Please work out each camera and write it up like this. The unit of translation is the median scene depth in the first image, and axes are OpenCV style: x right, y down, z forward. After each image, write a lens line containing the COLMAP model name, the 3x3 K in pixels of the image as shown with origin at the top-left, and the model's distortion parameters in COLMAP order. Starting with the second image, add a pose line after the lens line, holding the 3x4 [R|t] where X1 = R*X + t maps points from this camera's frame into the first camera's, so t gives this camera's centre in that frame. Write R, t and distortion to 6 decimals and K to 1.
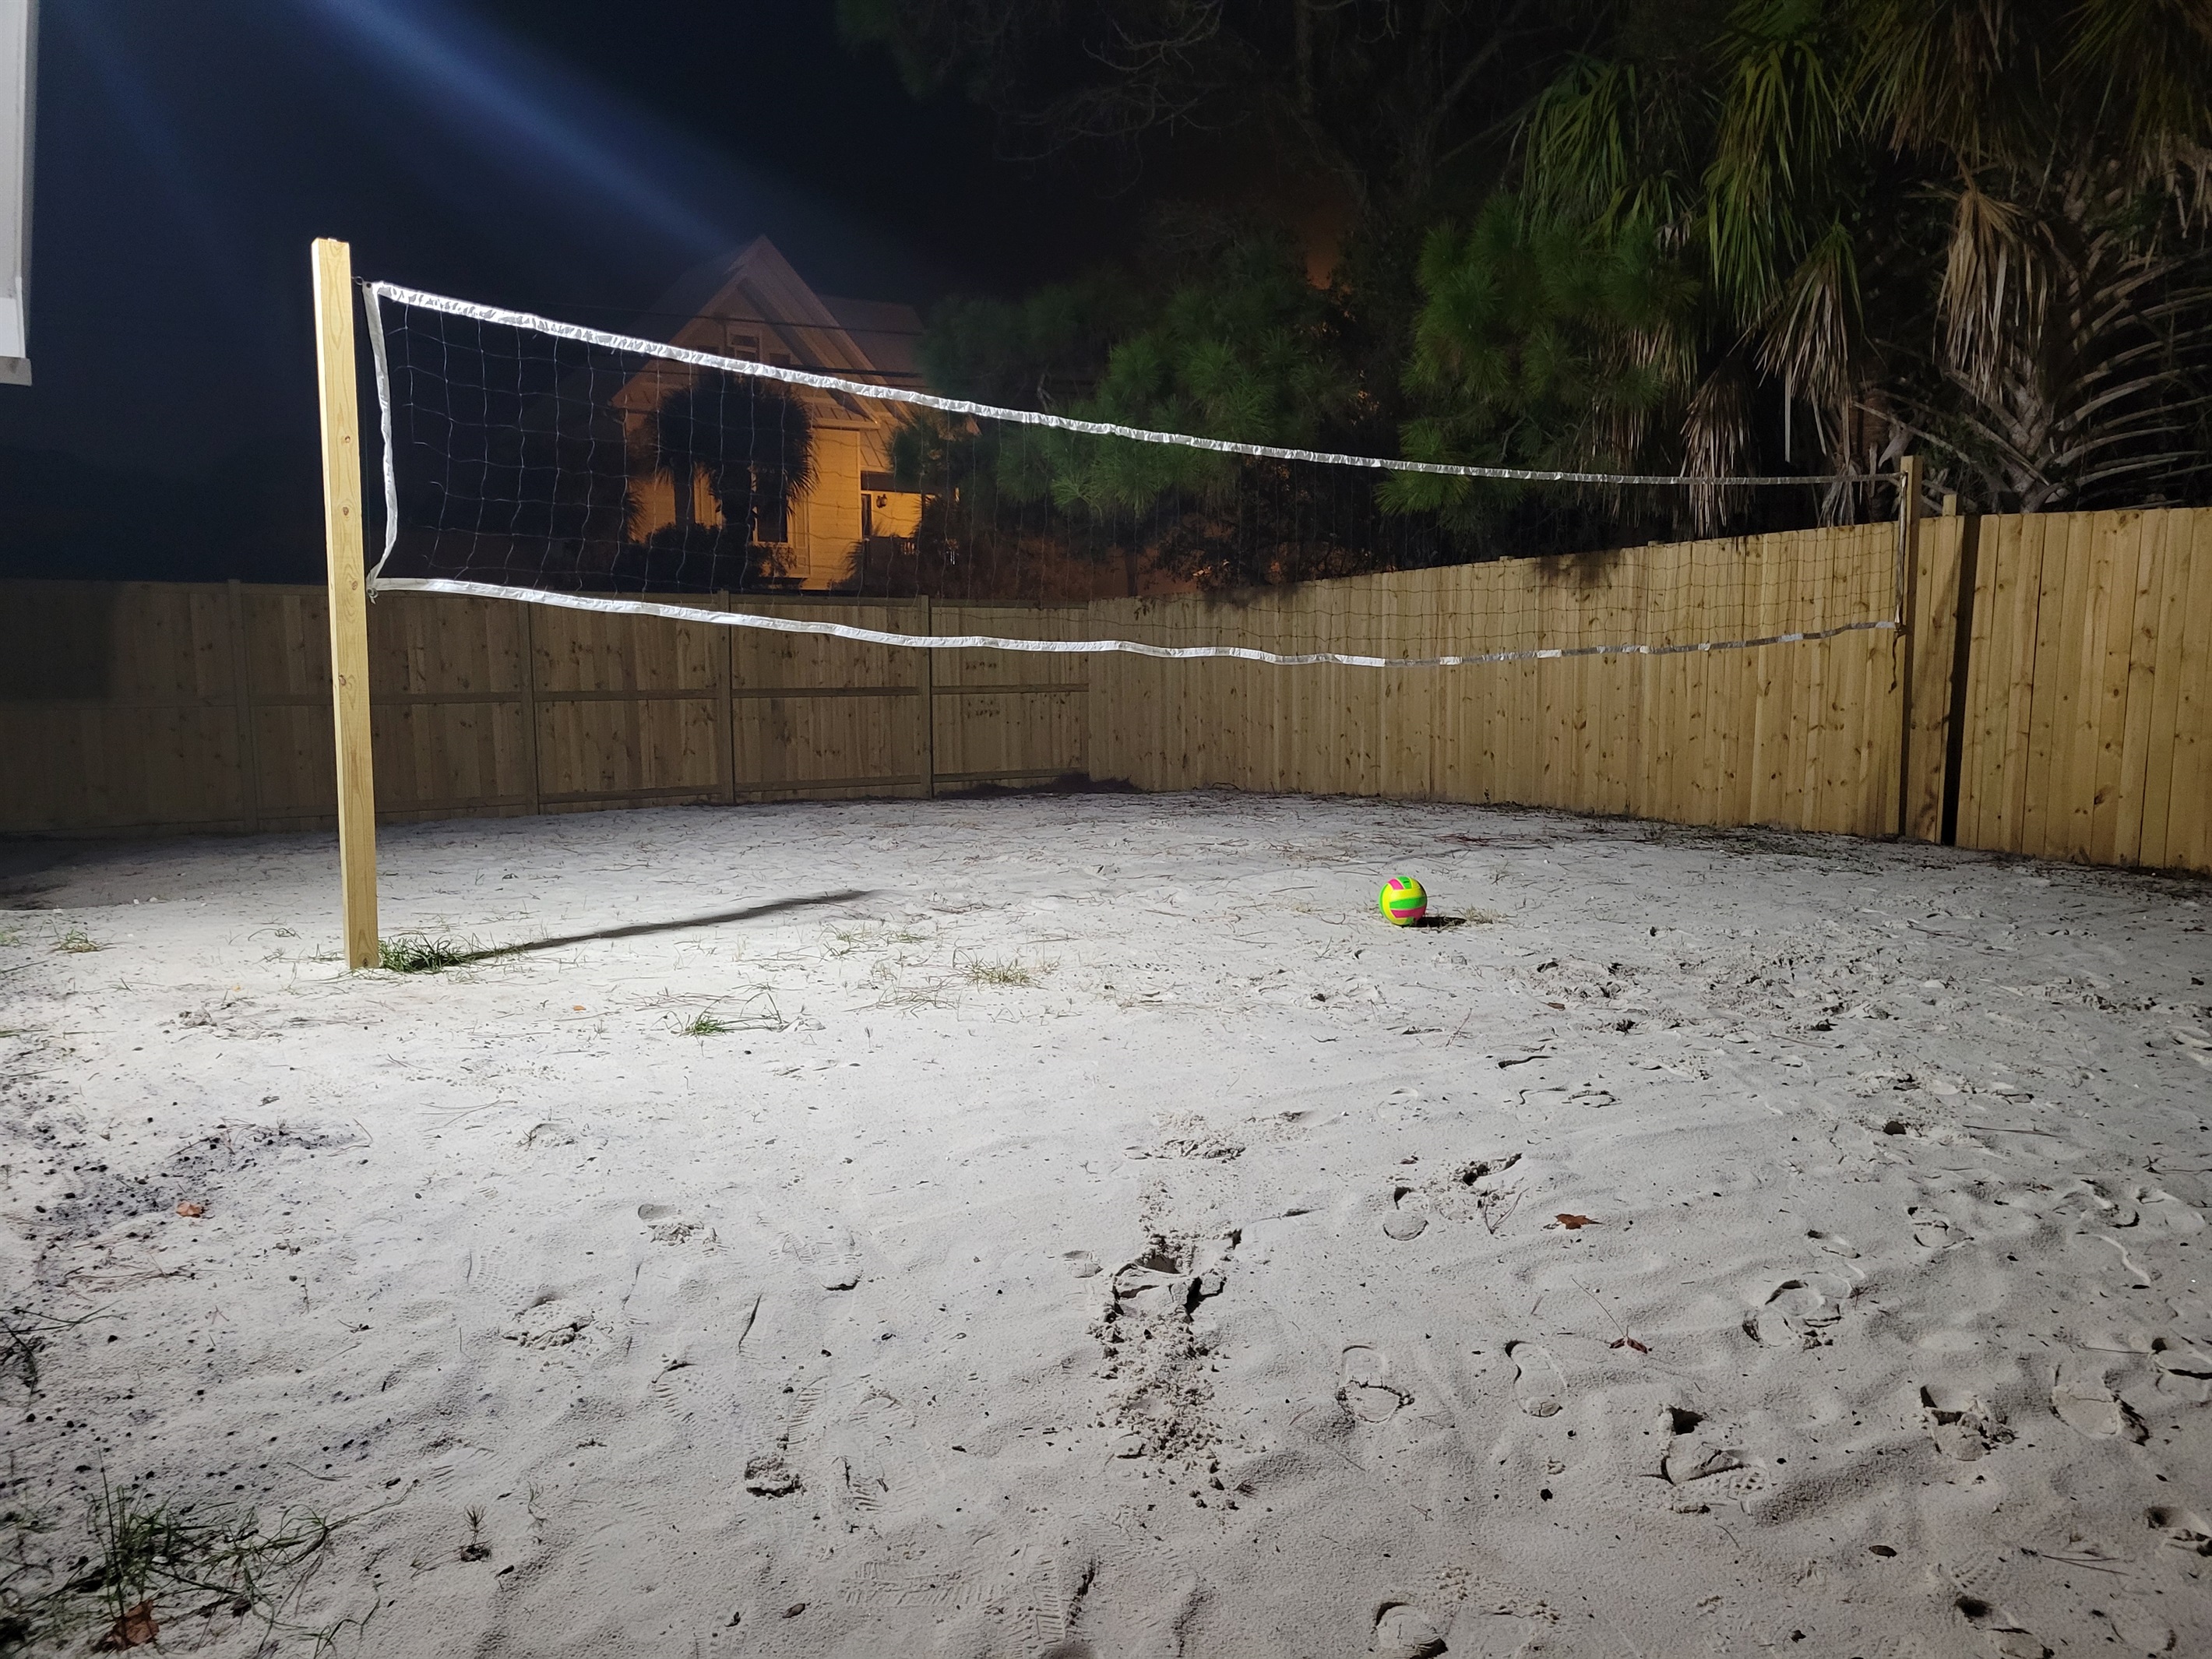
lens RADIAL K [[1634.3, 0, 1109.7], [0, 1634.3, 832.1], [0, 0, 1]] dist [0.059562, -0.043774]
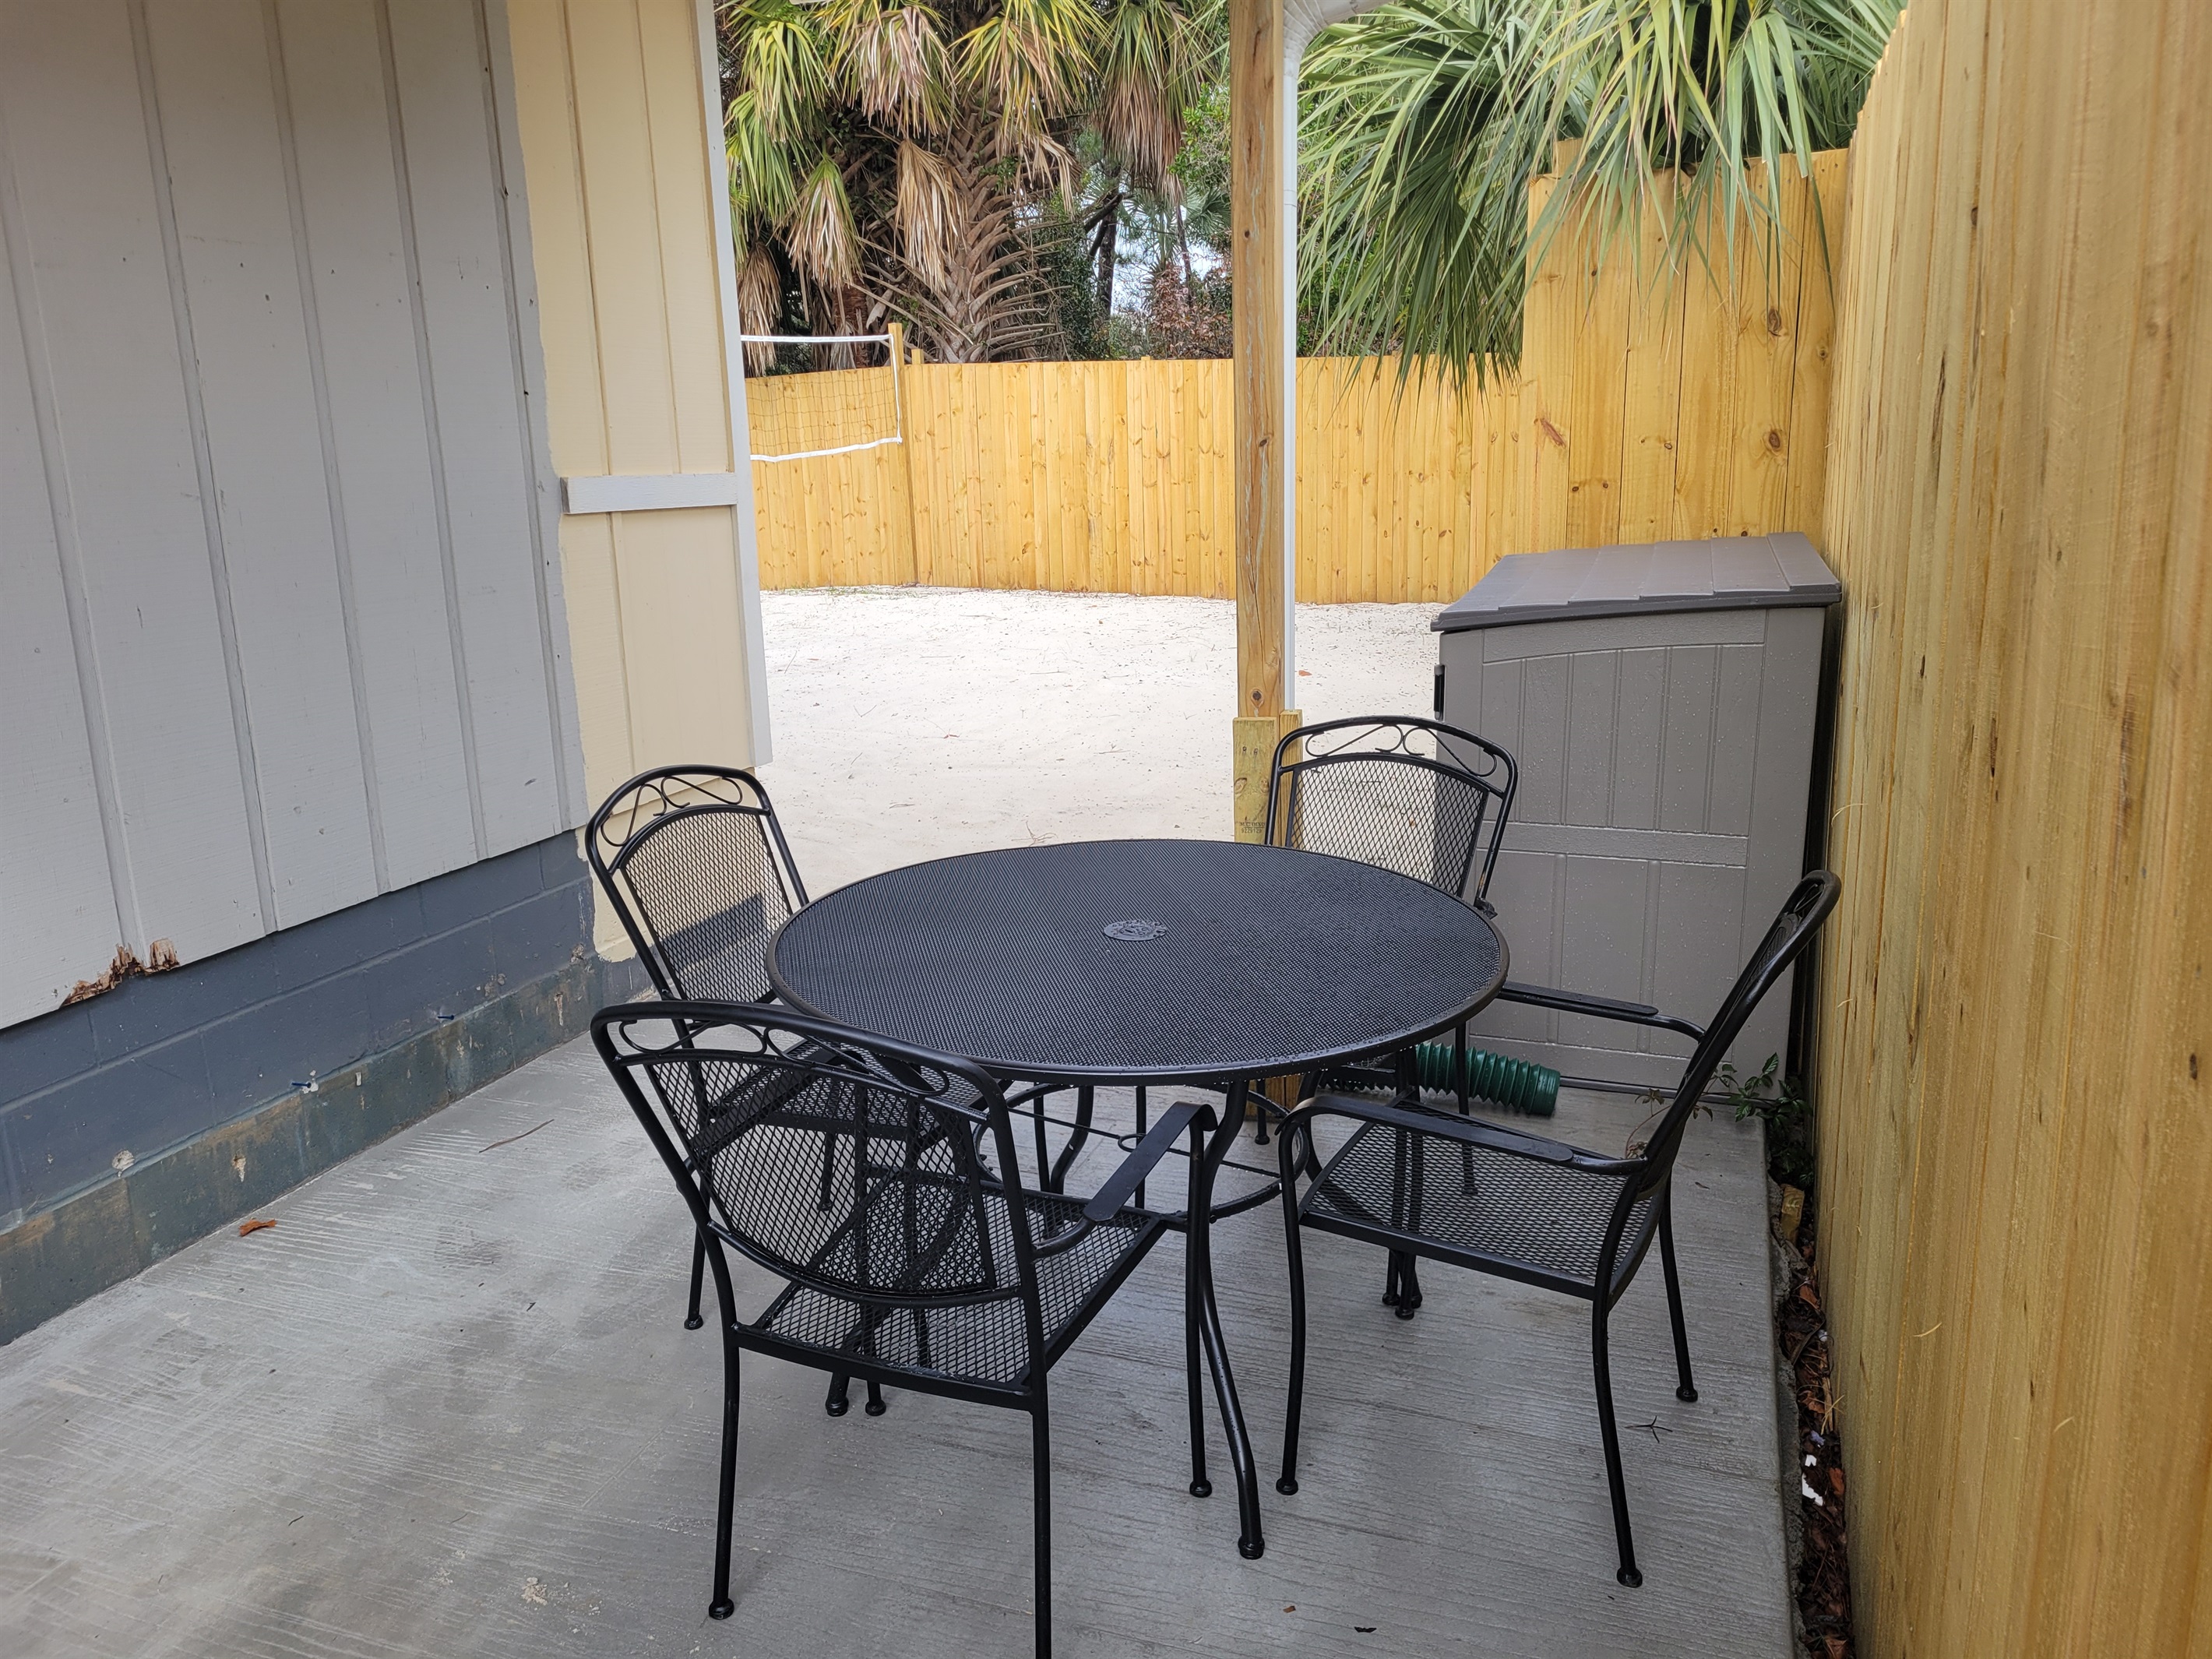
lens RADIAL K [[1634.3, 0, 1107.2], [0, 1634.3, 824.8], [0, 0, 1]] dist [0.059562, -0.043774]
pose [[0.800520, -0.152776, 0.579507, -0.294048], [0.100788, 0.987509, 0.121111, 0.059467], [-0.590771, -0.038545, 0.805918, -0.322870]]
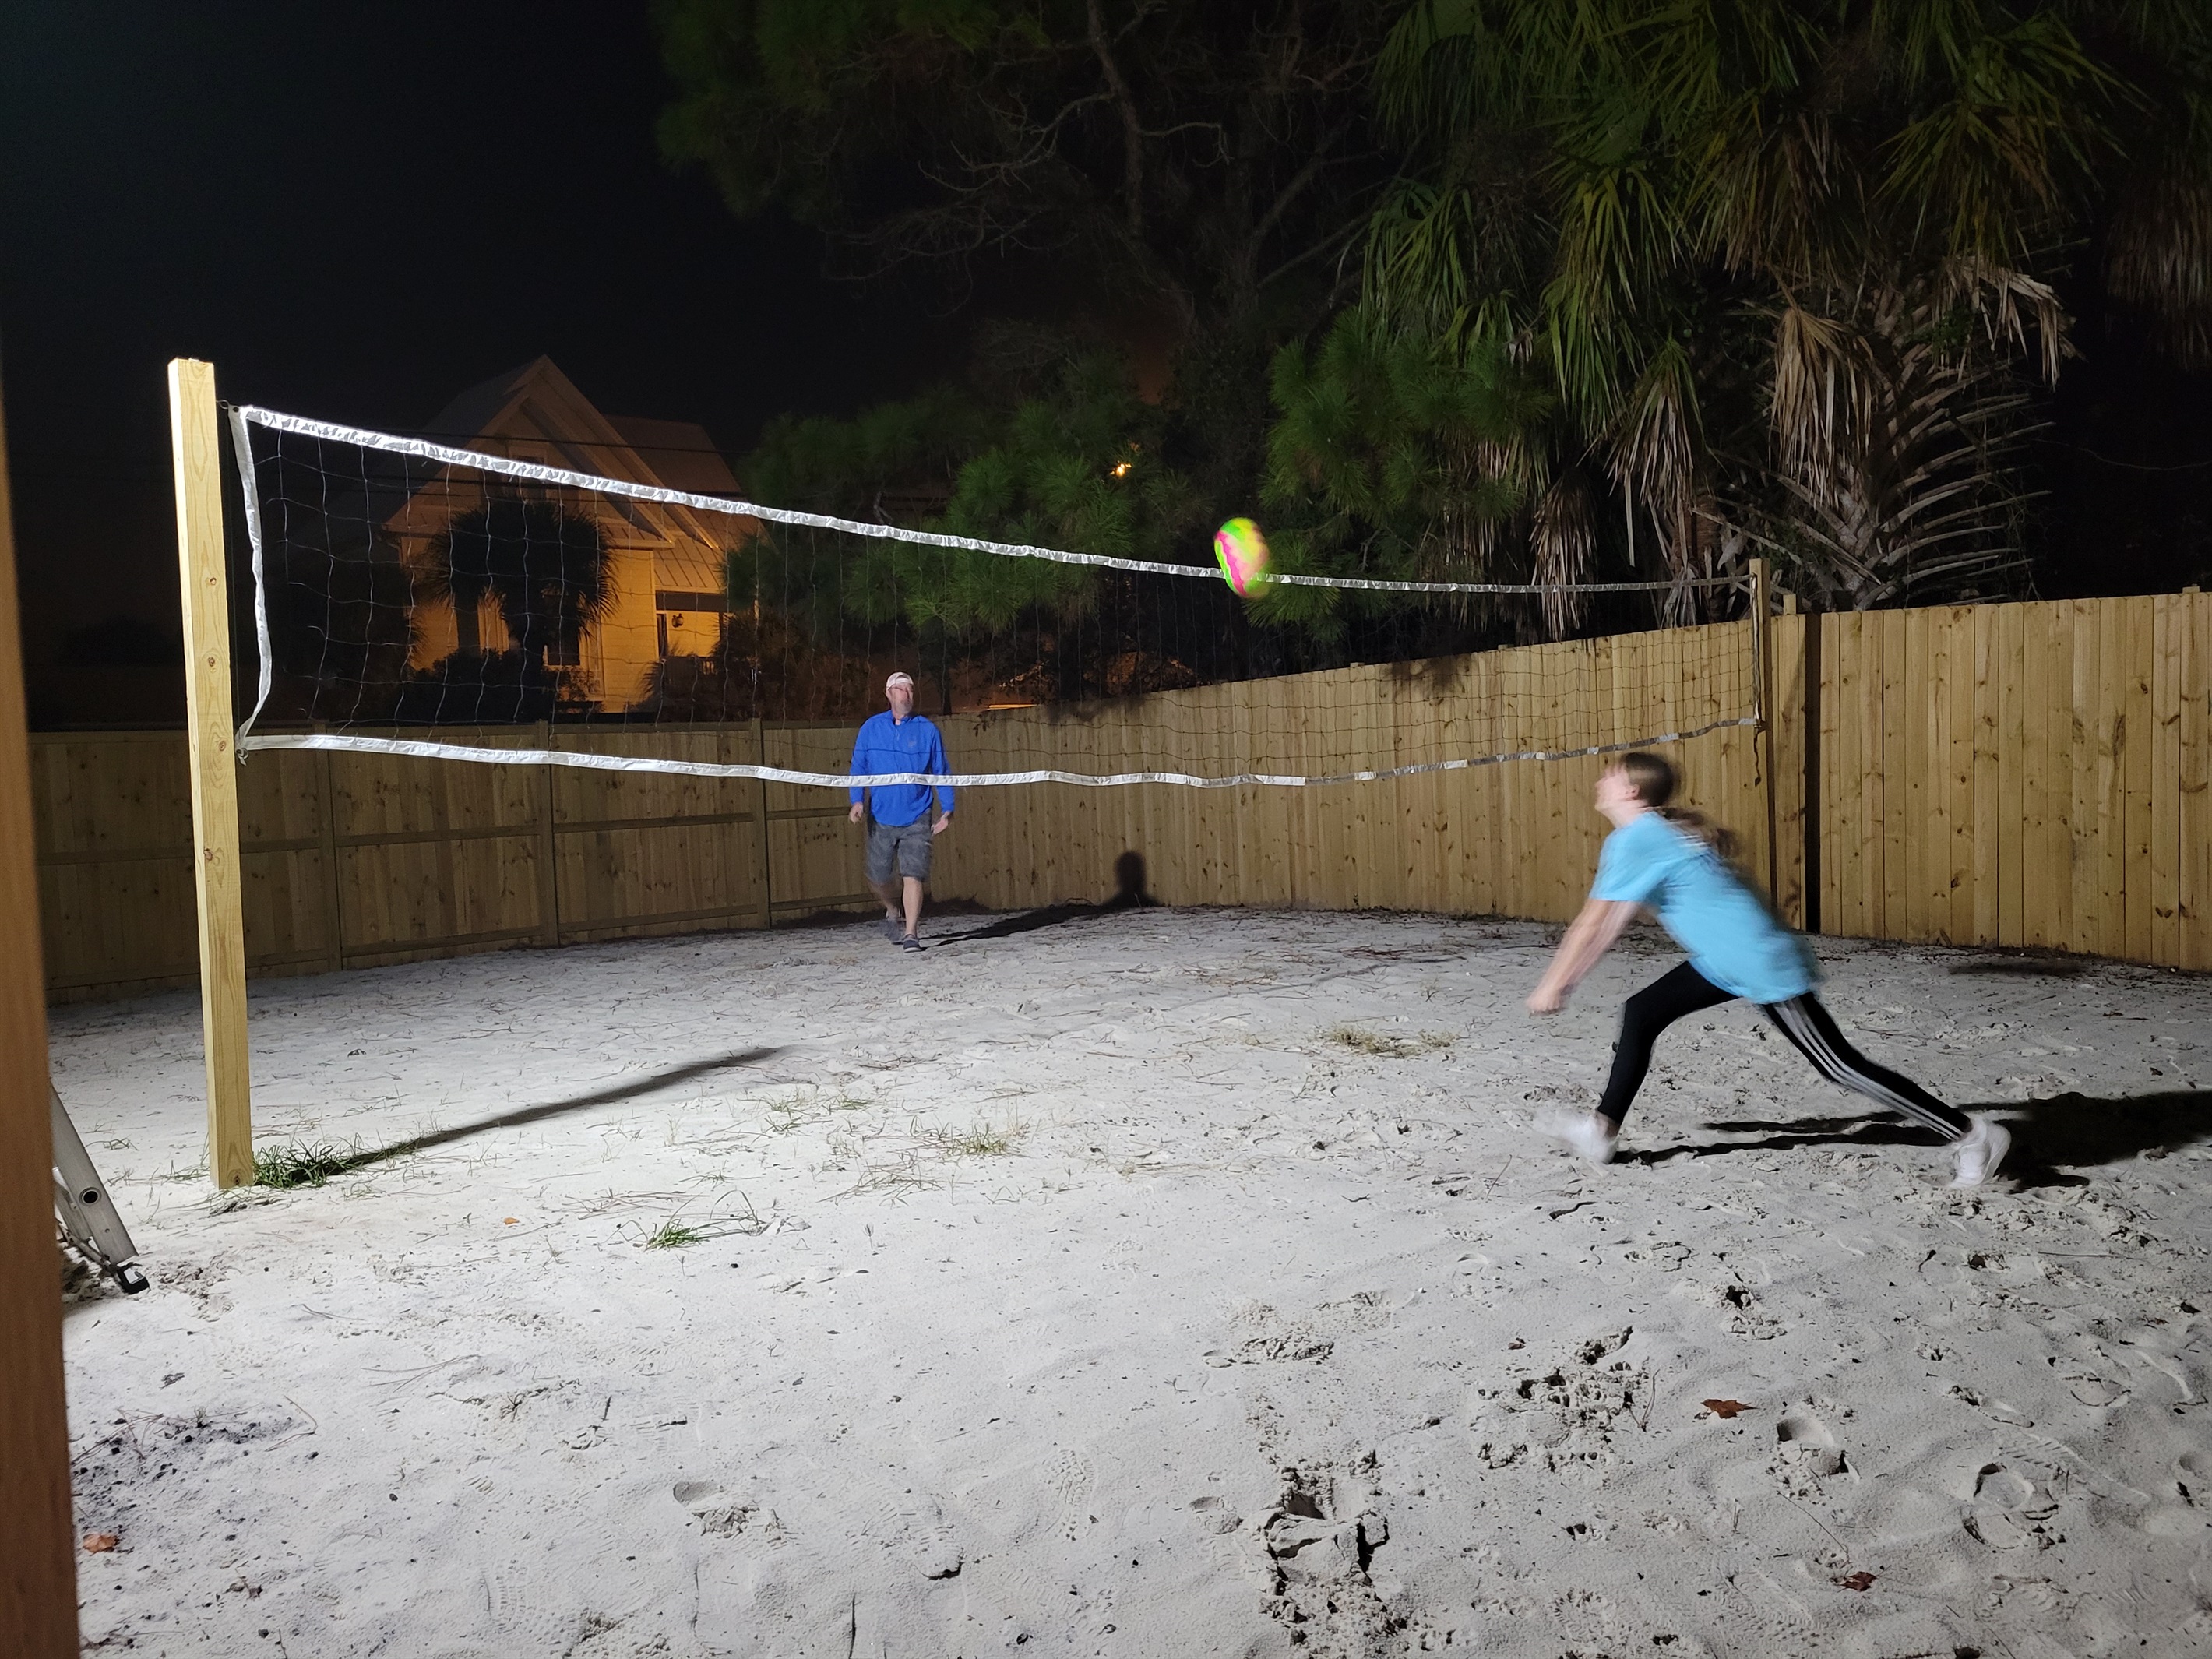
lens RADIAL K [[1634.3, 0, 1106.8], [0, 1634.3, 832.5], [0, 0, 1]] dist [0.059562, -0.043774]
pose [[0.991529, -0.041823, 0.122967, -0.054668], [0.049695, 0.996859, -0.061661, -0.014078], [-0.120002, 0.067250, 0.990493, 0.042390]]
